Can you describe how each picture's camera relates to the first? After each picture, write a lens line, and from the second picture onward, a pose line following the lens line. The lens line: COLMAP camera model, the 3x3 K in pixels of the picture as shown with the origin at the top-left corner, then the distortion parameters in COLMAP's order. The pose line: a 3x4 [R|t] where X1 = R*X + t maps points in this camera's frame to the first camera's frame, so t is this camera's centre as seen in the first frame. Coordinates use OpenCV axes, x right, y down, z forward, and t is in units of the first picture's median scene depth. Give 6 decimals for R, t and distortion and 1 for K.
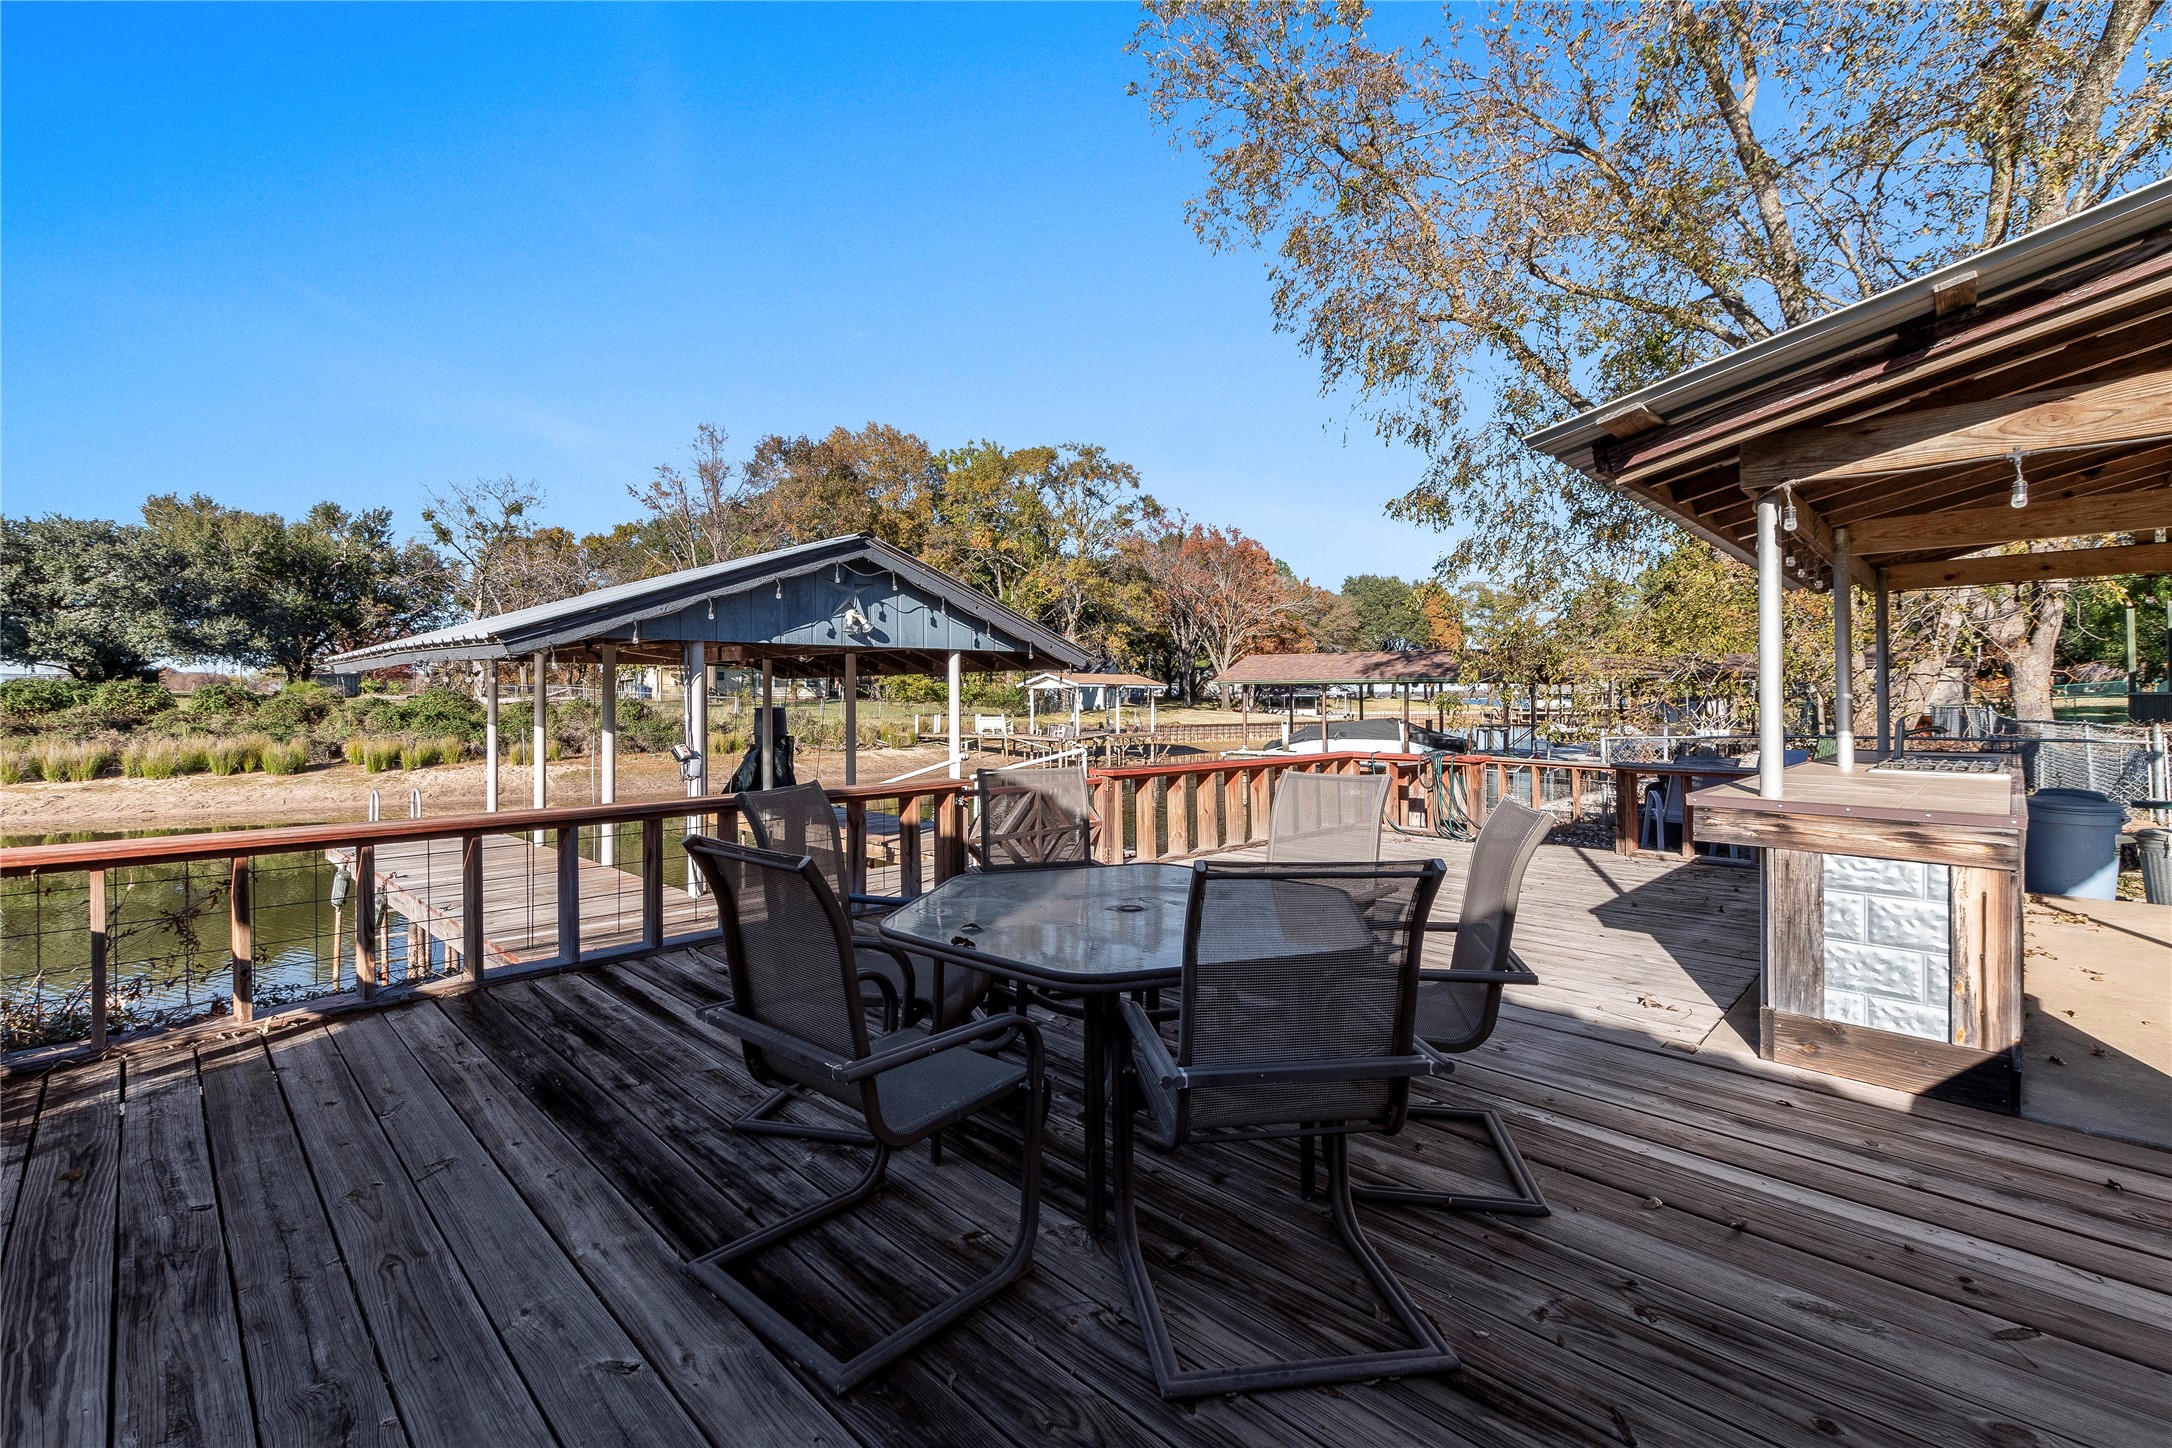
lens RADIAL K [[979.0, 0, 1078.6], [0, 979.0, 706.5], [0, 0, 1]] dist [0.008756, -0.000417]
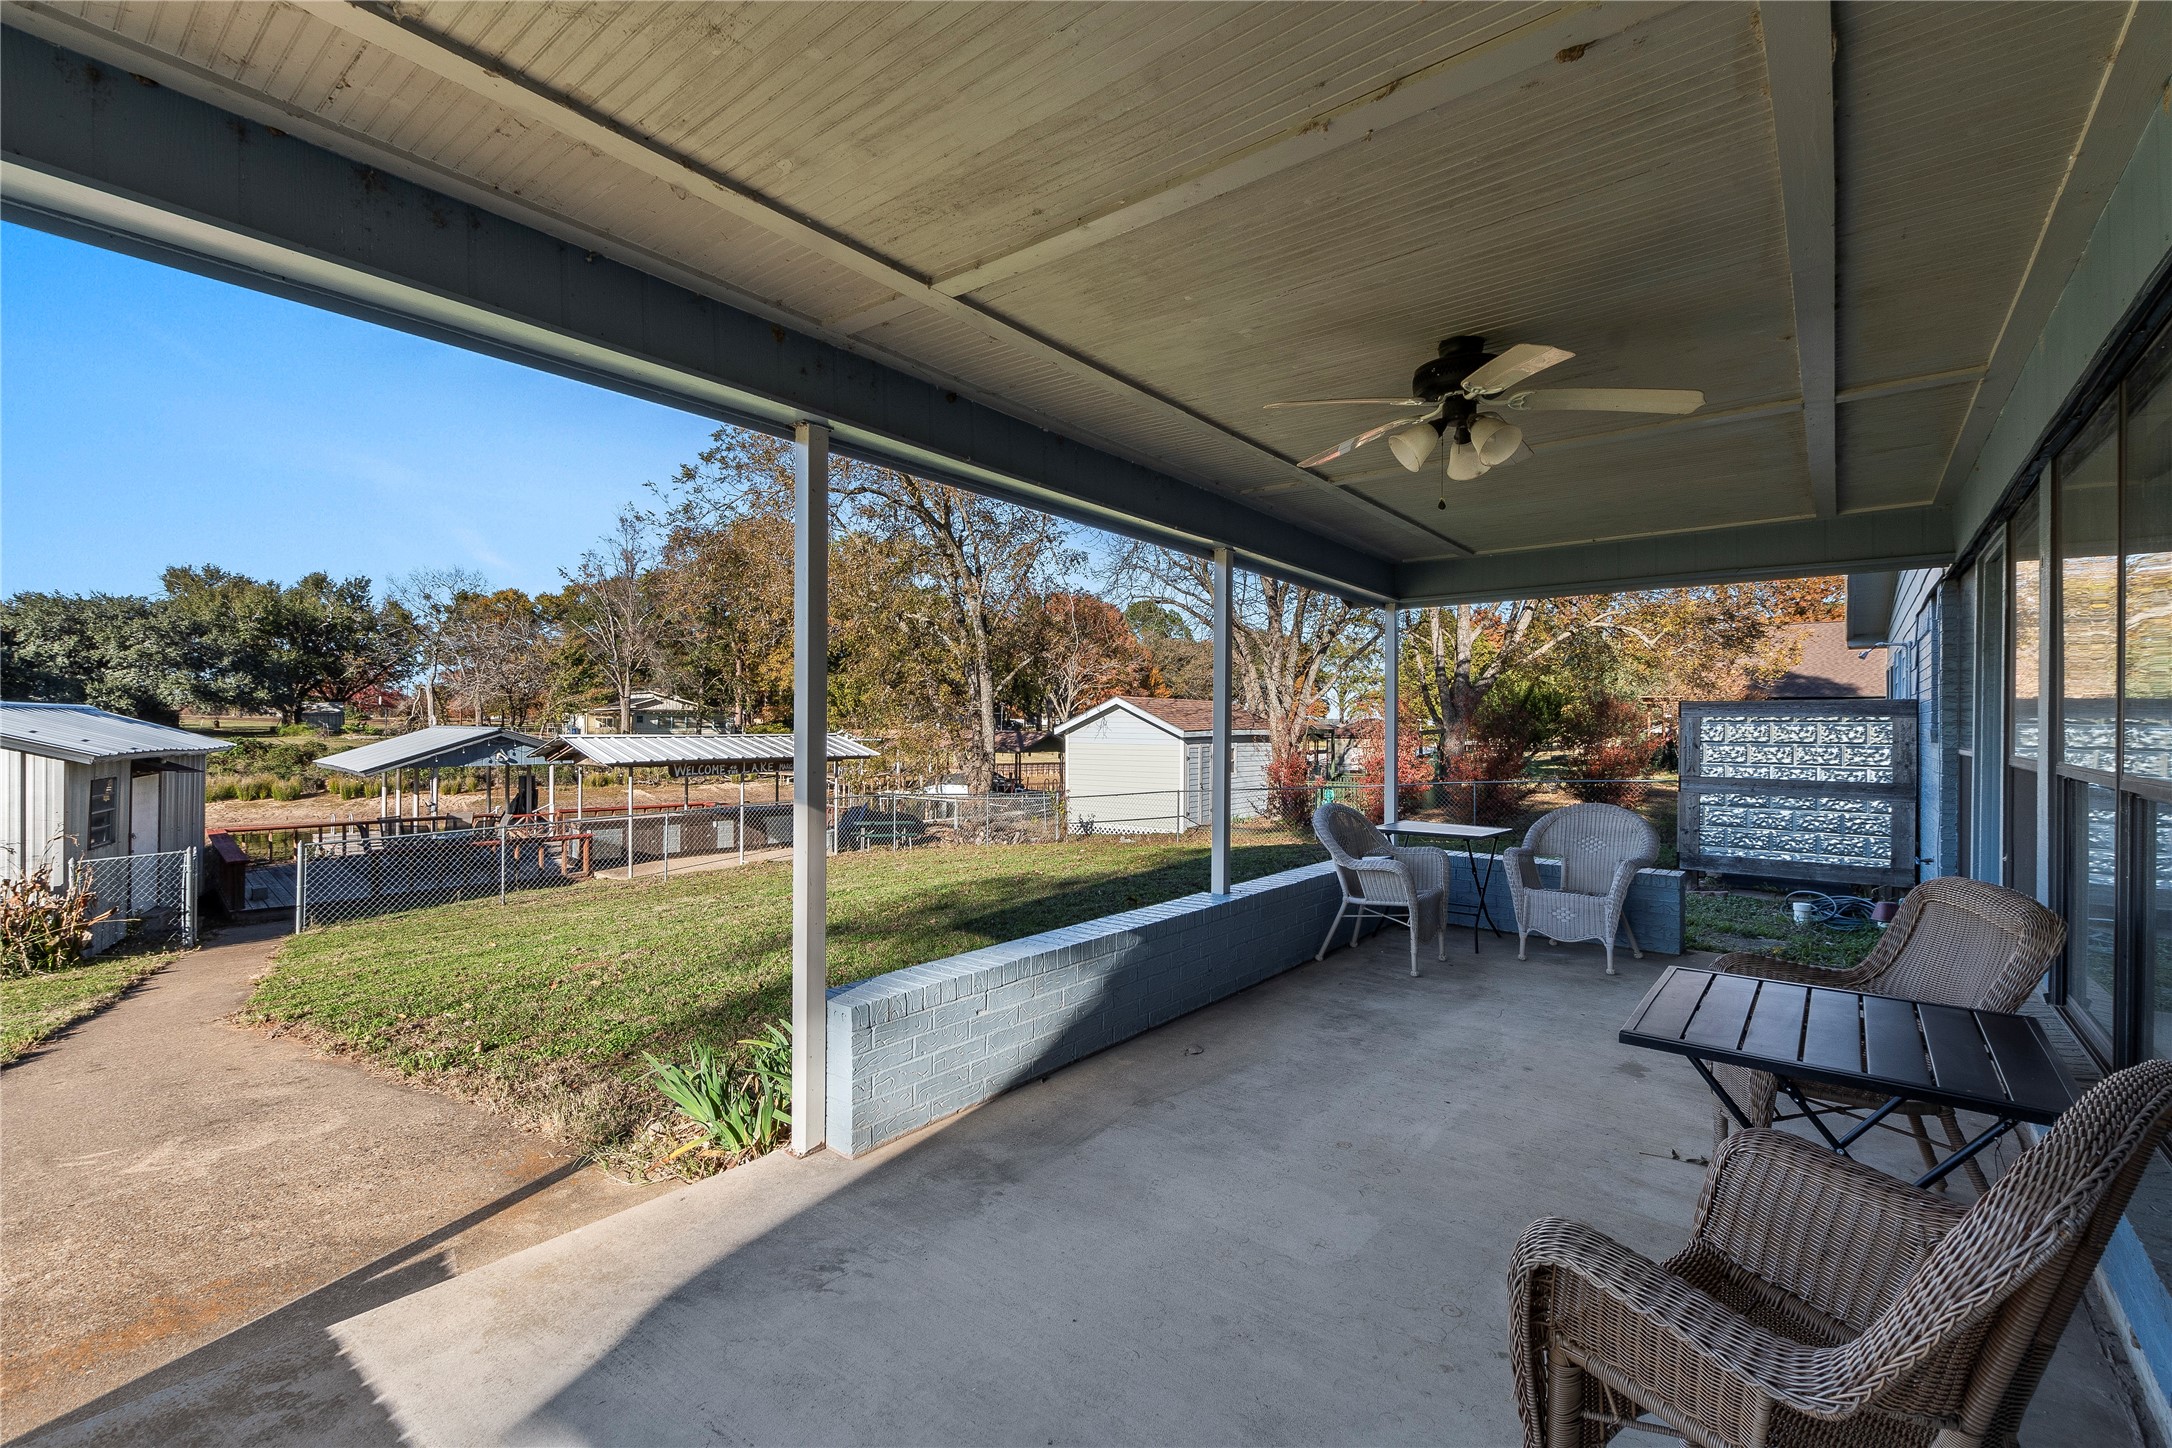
lens RADIAL K [[979.0, 0, 1107.6], [0, 979.0, 732.4], [0, 0, 1]] dist [0.008756, -0.000417]
pose [[0.999665, 0.008183, 0.024553, 0.239167], [-0.008342, 0.999945, 0.006372, -0.031476], [-0.024500, -0.006575, 0.999678, -0.310929]]
